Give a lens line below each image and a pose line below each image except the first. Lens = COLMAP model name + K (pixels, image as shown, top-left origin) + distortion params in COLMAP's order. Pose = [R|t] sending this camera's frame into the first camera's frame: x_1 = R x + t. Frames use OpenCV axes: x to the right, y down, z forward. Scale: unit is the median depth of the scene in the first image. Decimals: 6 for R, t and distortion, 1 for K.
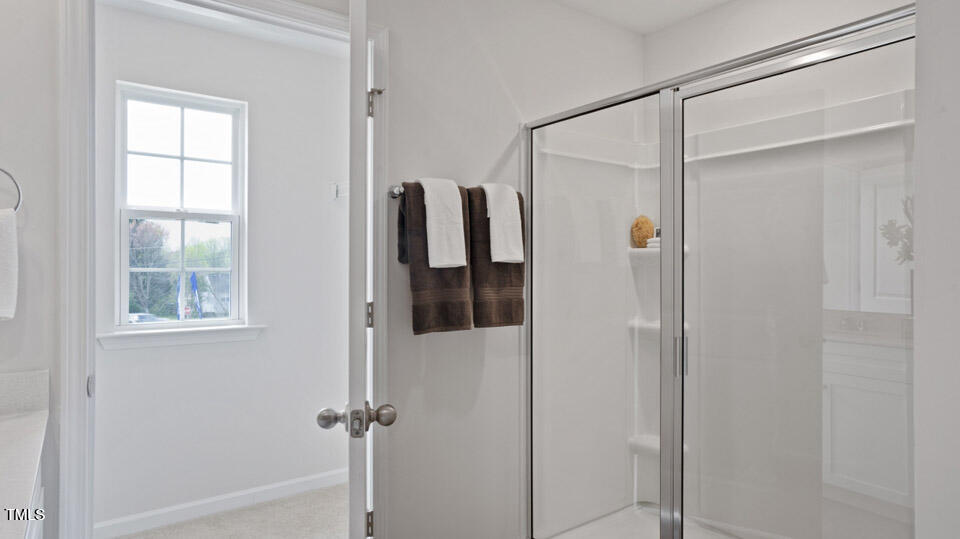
lens RADIAL K [[578.5, 0, 480.0], [0, 578.5, 269.5], [0, 0, 1]] dist [-0.001315, -0.000101]
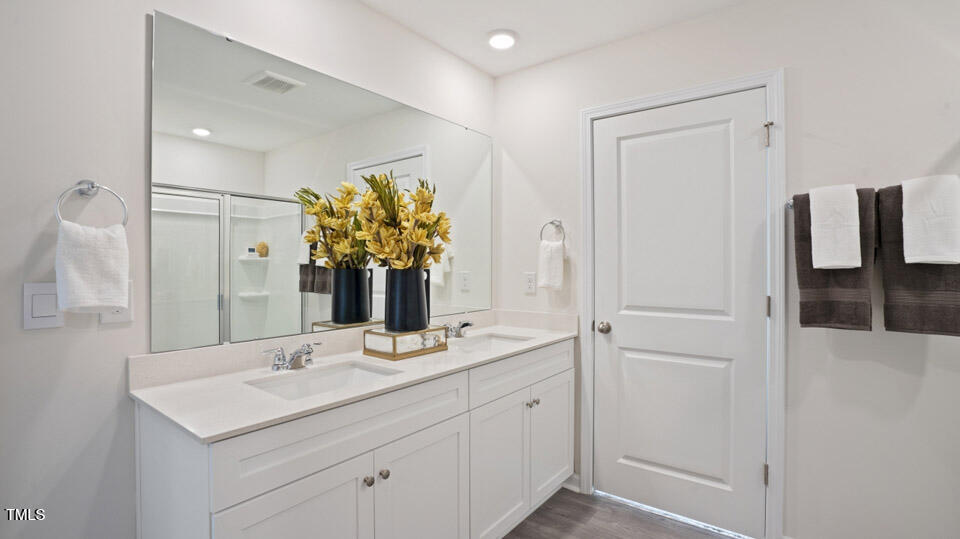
lens RADIAL K [[450.2, 0, 480.0], [0, 450.2, 269.5], [0, 0, 1]] dist [0.000279, 0.000976]
pose [[0.316666, 0.012000, -0.948461, 0.499972], [-0.006867, 0.999923, 0.010358, -0.005585], [0.948512, 0.003233, 0.316724, 0.110678]]
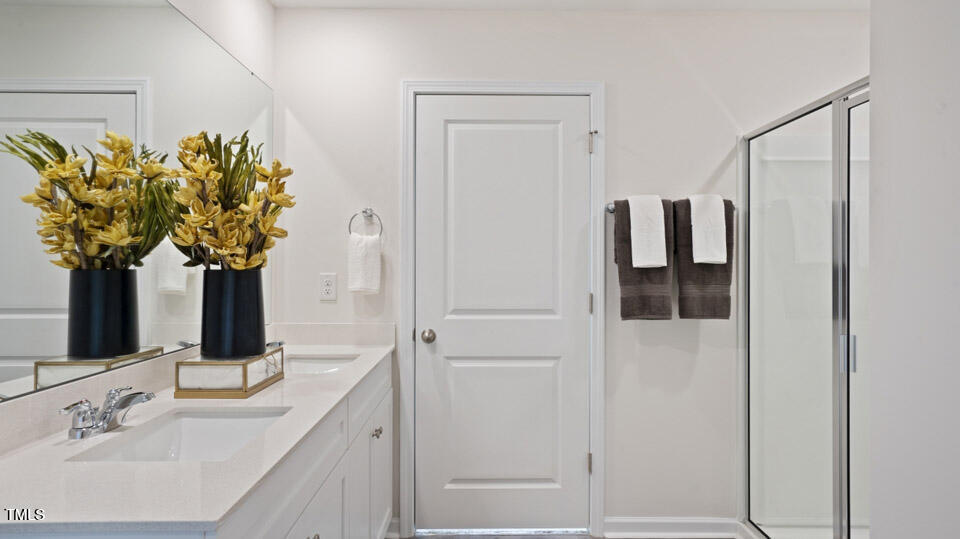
lens RADIAL K [[607.6, 0, 480.0], [0, 607.6, 269.5], [0, 0, 1]] dist [0.063359, 0.000705]
pose [[0.817400, 0.008438, -0.576008, 0.380349], [-0.006989, 0.999964, 0.004730, -0.002545], [0.576028, 0.000160, 0.817430, -0.257022]]
